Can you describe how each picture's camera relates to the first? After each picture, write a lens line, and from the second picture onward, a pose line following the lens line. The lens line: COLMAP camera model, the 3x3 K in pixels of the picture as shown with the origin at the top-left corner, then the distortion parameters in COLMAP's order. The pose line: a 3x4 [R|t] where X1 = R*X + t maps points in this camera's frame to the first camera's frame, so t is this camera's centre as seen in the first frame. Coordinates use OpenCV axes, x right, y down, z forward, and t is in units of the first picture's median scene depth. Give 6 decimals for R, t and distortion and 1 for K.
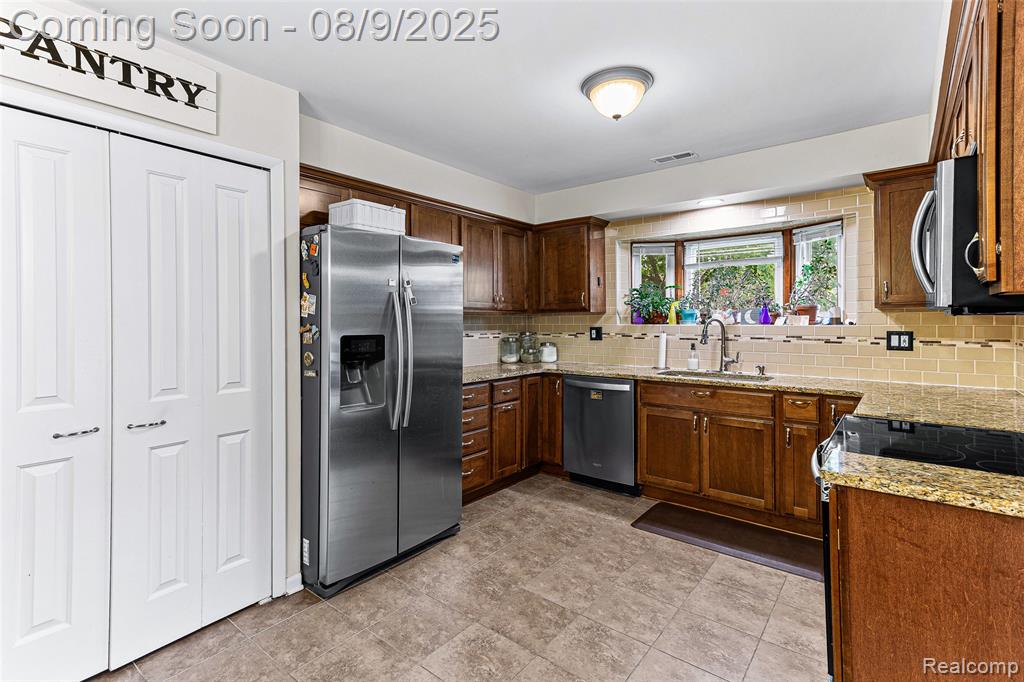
lens RADIAL K [[489.1, 0, 525.4], [0, 489.1, 322.1], [0, 0, 1]] dist [0.028450, 0.001946]
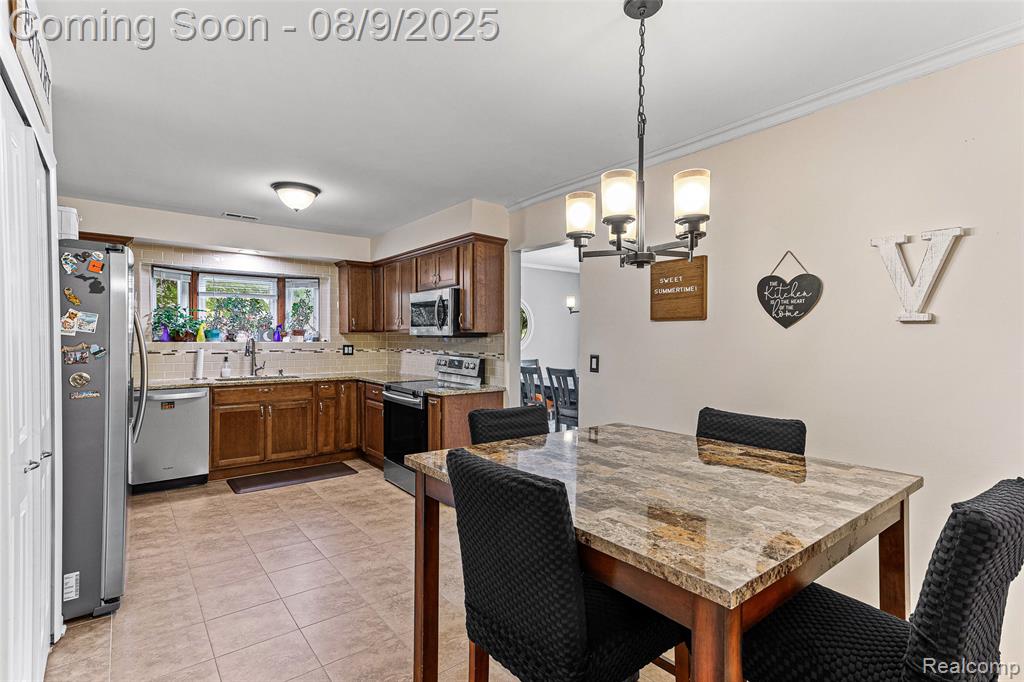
lens RADIAL K [[489.1, 0, 519.3], [0, 489.1, 343.6], [0, 0, 1]] dist [0.028450, 0.001946]
pose [[0.213485, -0.007909, 0.976914, -0.881143], [-0.001390, 0.999964, 0.008399, -0.002991], [-0.976945, -0.003151, 0.213466, -0.023886]]
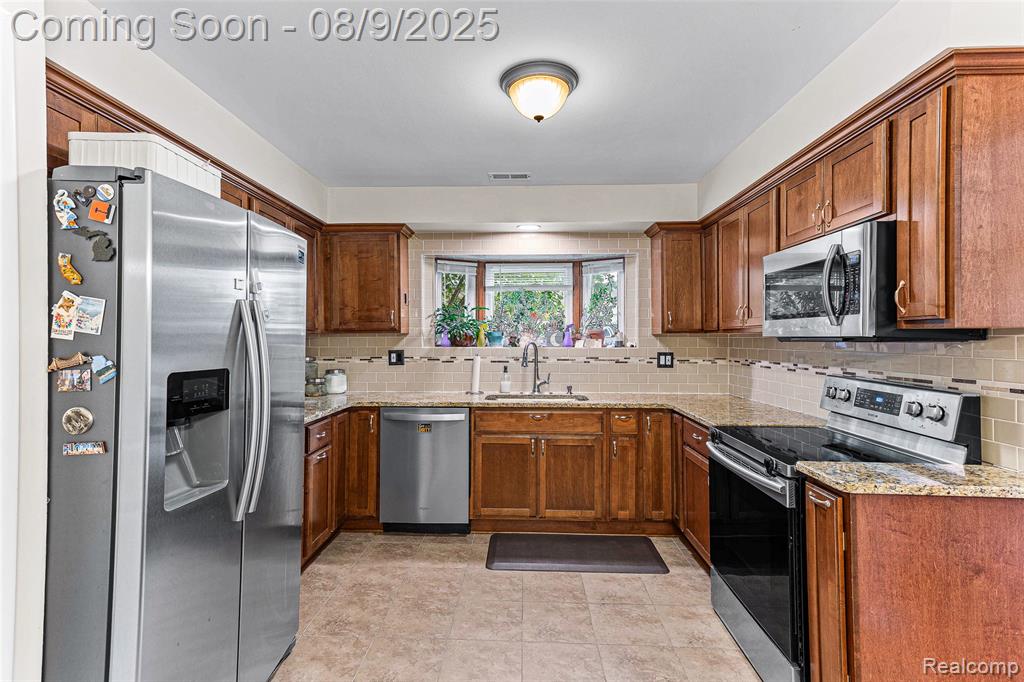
lens RADIAL K [[489.1, 0, 506.7], [0, 489.1, 337.9], [0, 0, 1]] dist [0.028450, 0.001946]
pose [[0.809367, 0.006796, 0.587264, -0.282309], [-0.002360, 0.999963, -0.008319, -0.006480], [-0.587299, 0.005347, 0.809353, 0.227487]]
